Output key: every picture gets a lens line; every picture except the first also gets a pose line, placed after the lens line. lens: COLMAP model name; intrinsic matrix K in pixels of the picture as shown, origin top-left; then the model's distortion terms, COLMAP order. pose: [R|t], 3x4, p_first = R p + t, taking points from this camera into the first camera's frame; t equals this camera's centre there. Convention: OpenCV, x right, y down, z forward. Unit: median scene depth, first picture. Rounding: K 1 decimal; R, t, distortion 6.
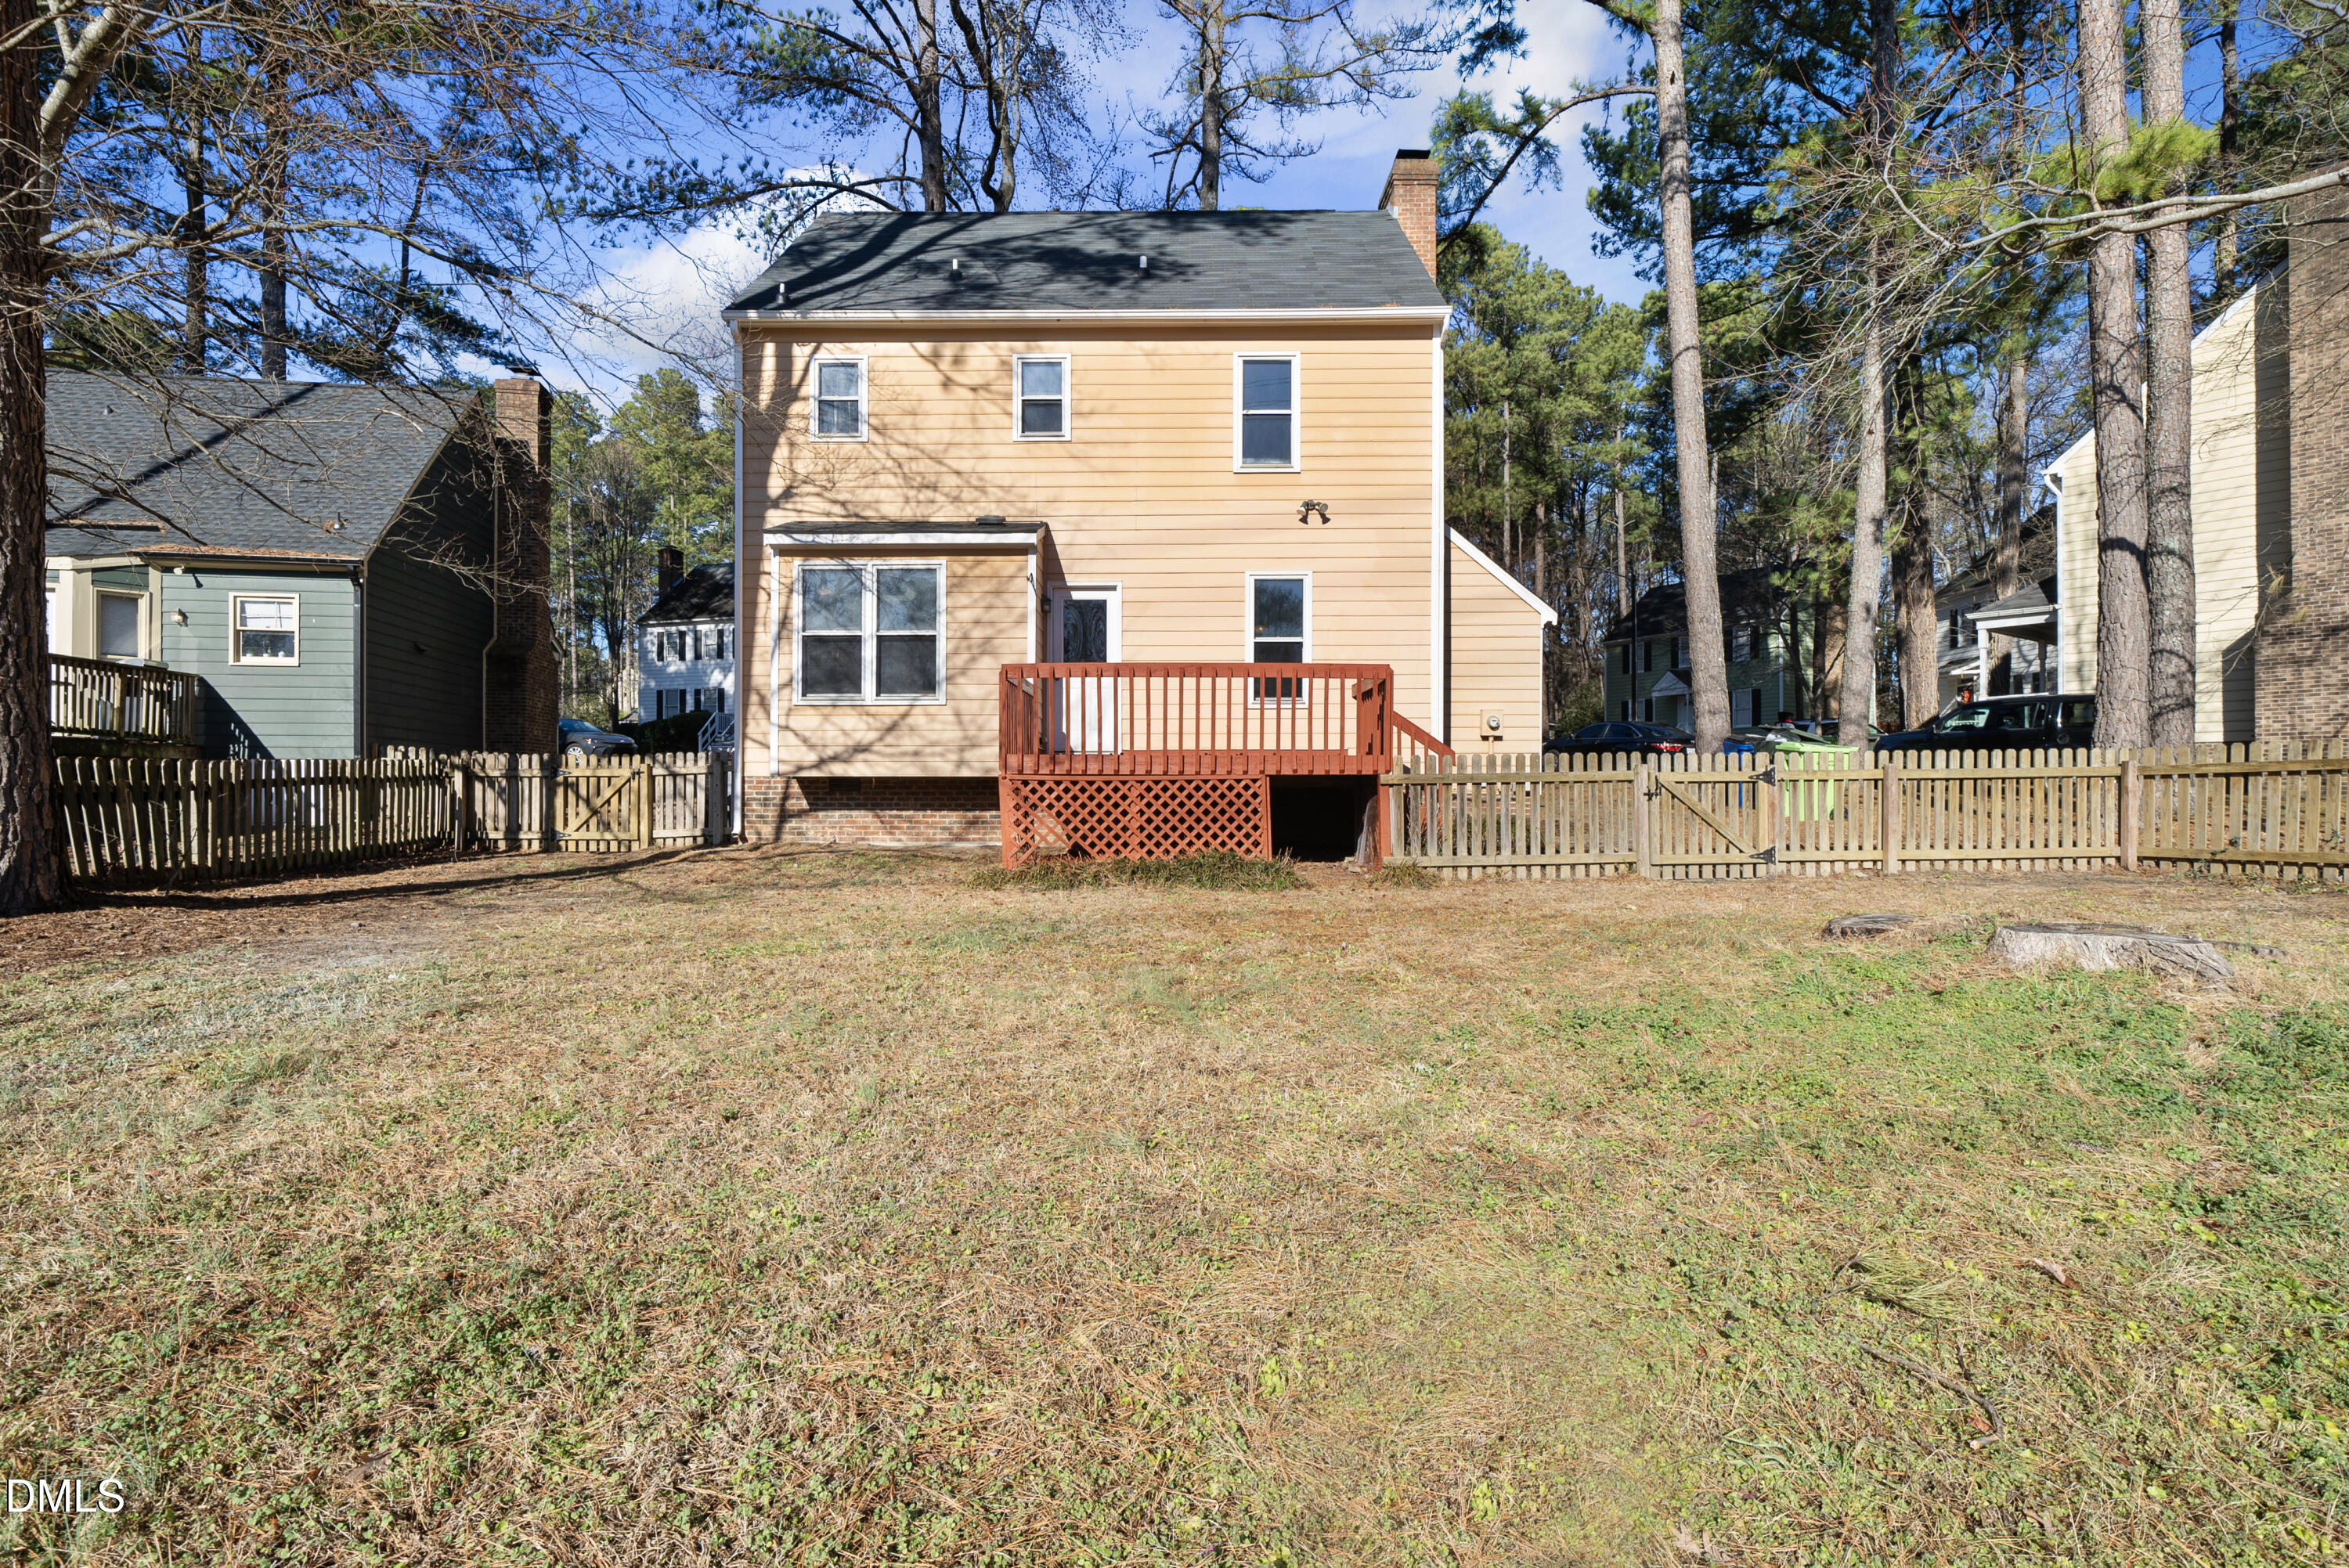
lens RADIAL K [[1160.7, 0, 1174.5], [0, 1160.7, 784.0], [0, 0, 1]] dist [-0.001872, -0.001017]
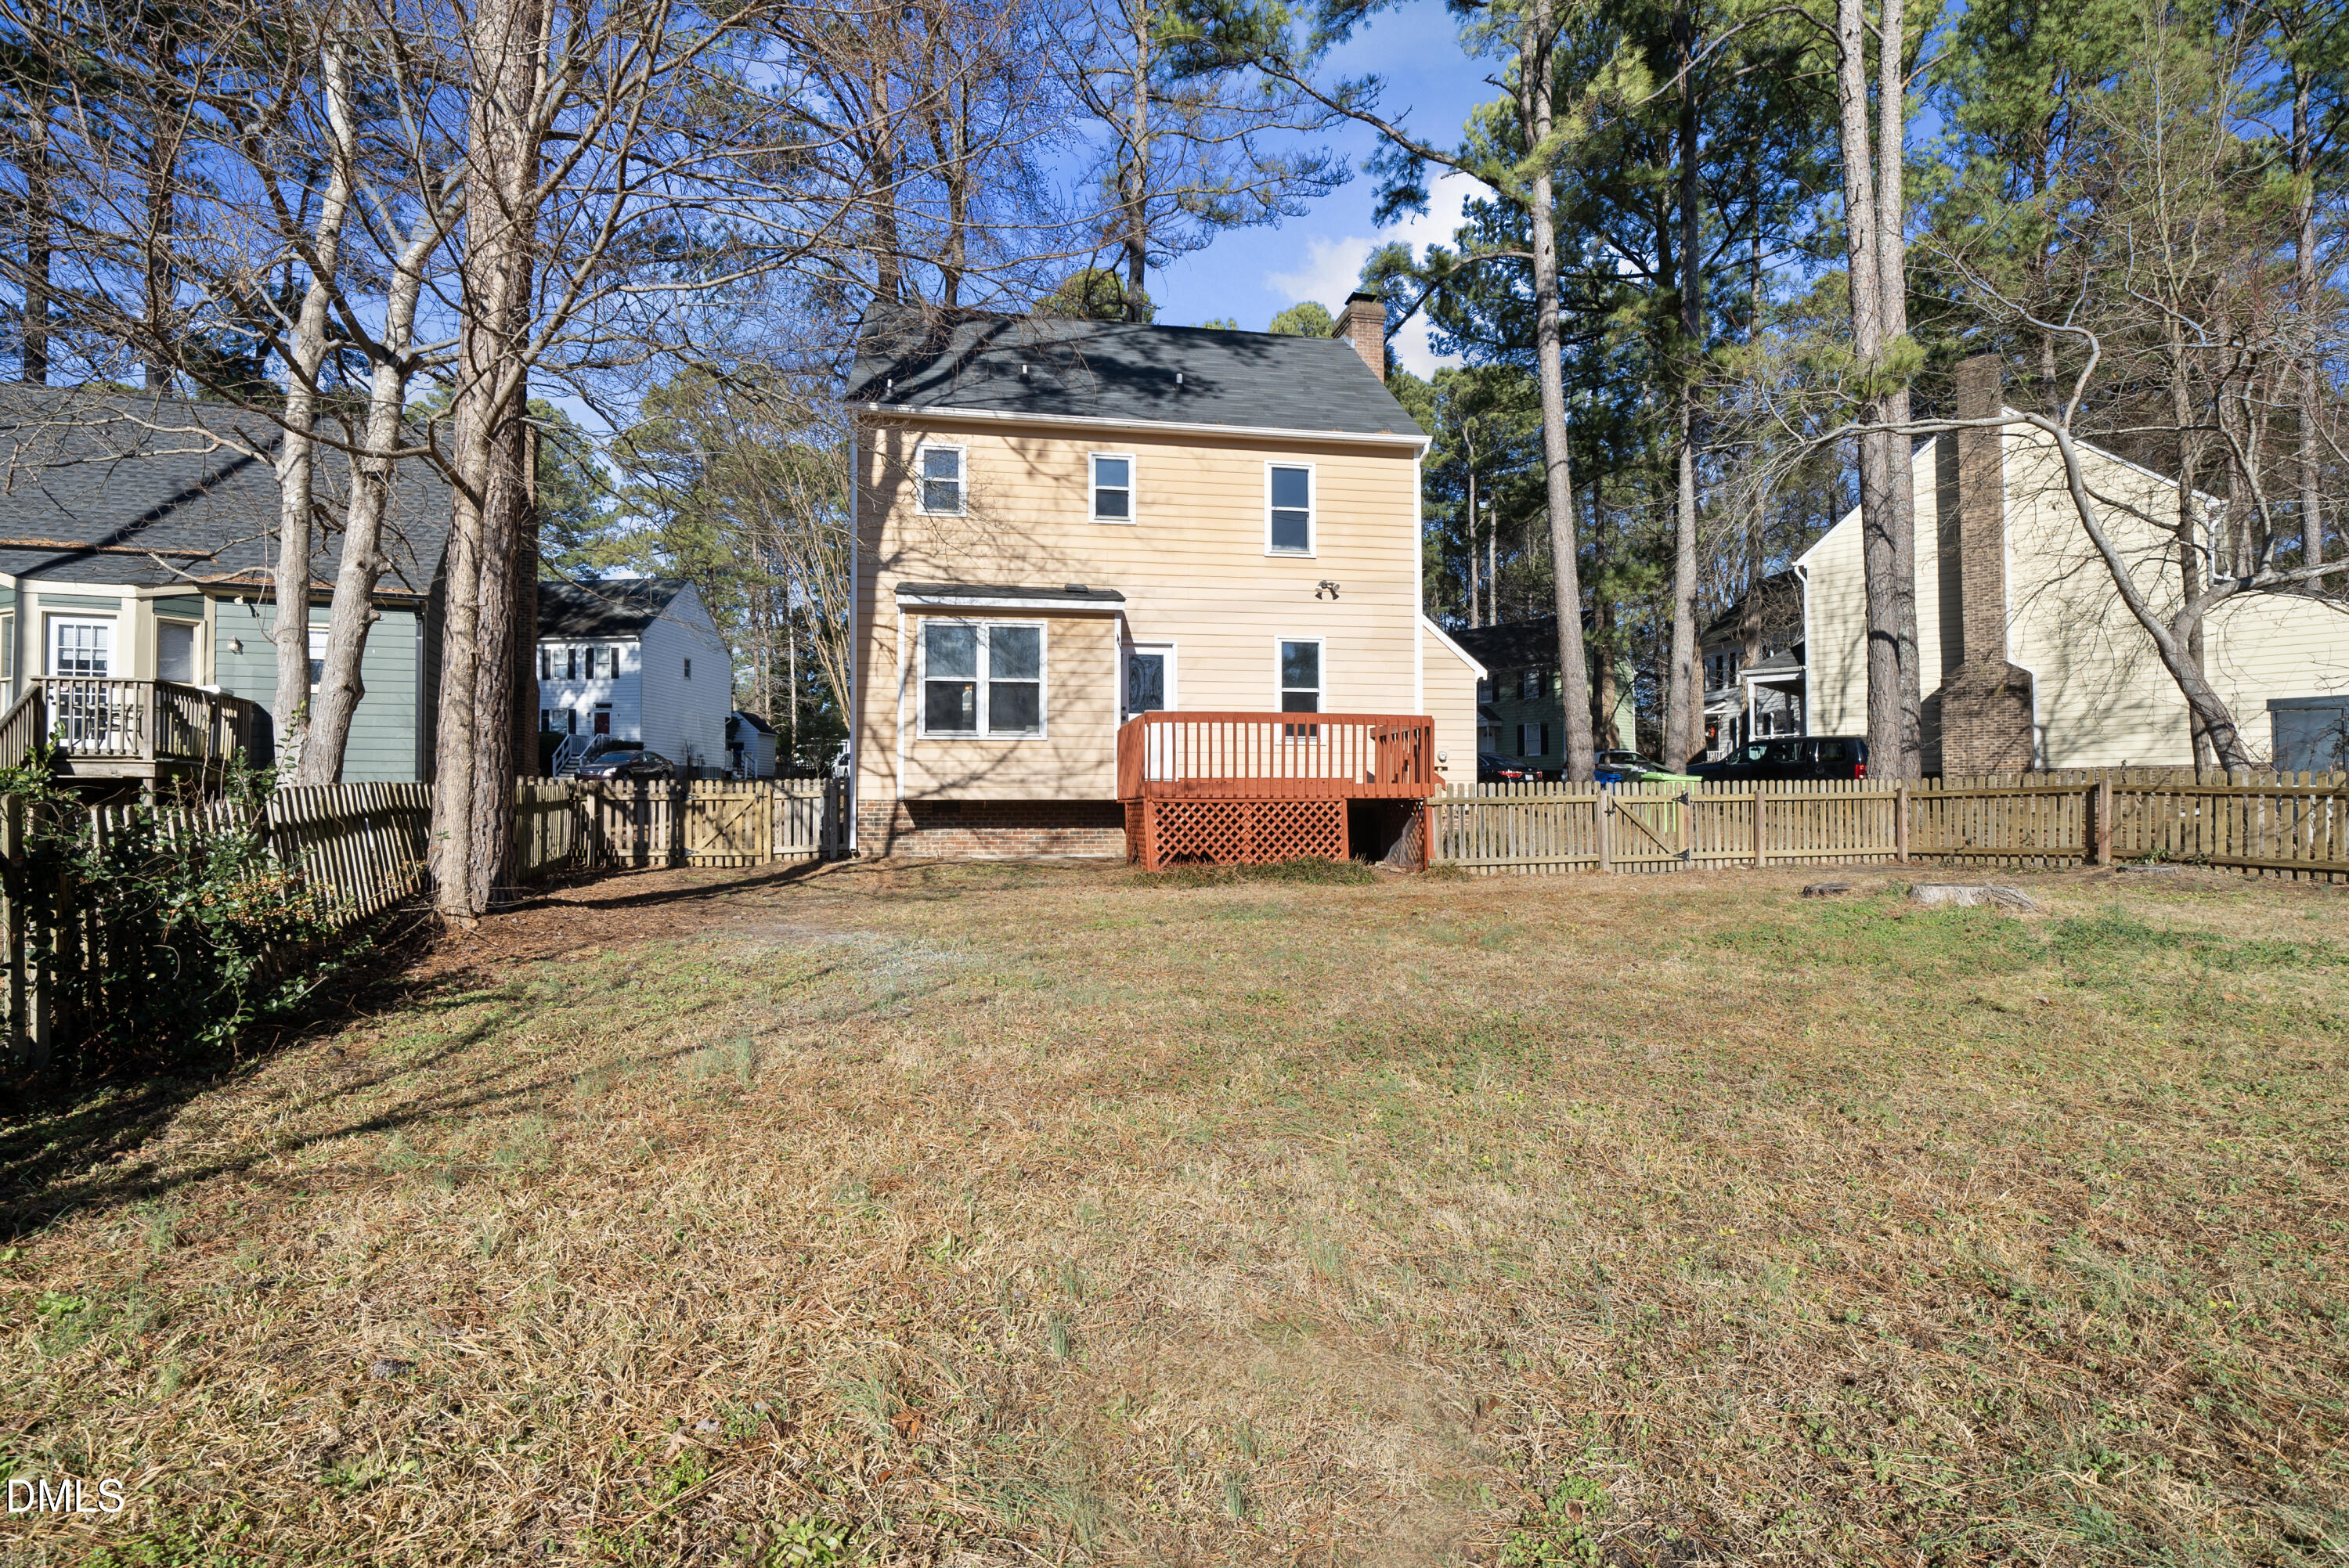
lens RADIAL K [[1160.7, 0, 1174.5], [0, 1160.7, 784.0], [0, 0, 1]] dist [-0.001872, -0.001017]
pose [[0.979702, 0.001068, 0.200454, -0.293801], [0.002774, 0.999818, -0.018889, 0.000319], [-0.200438, 0.019061, 0.979521, -0.200115]]
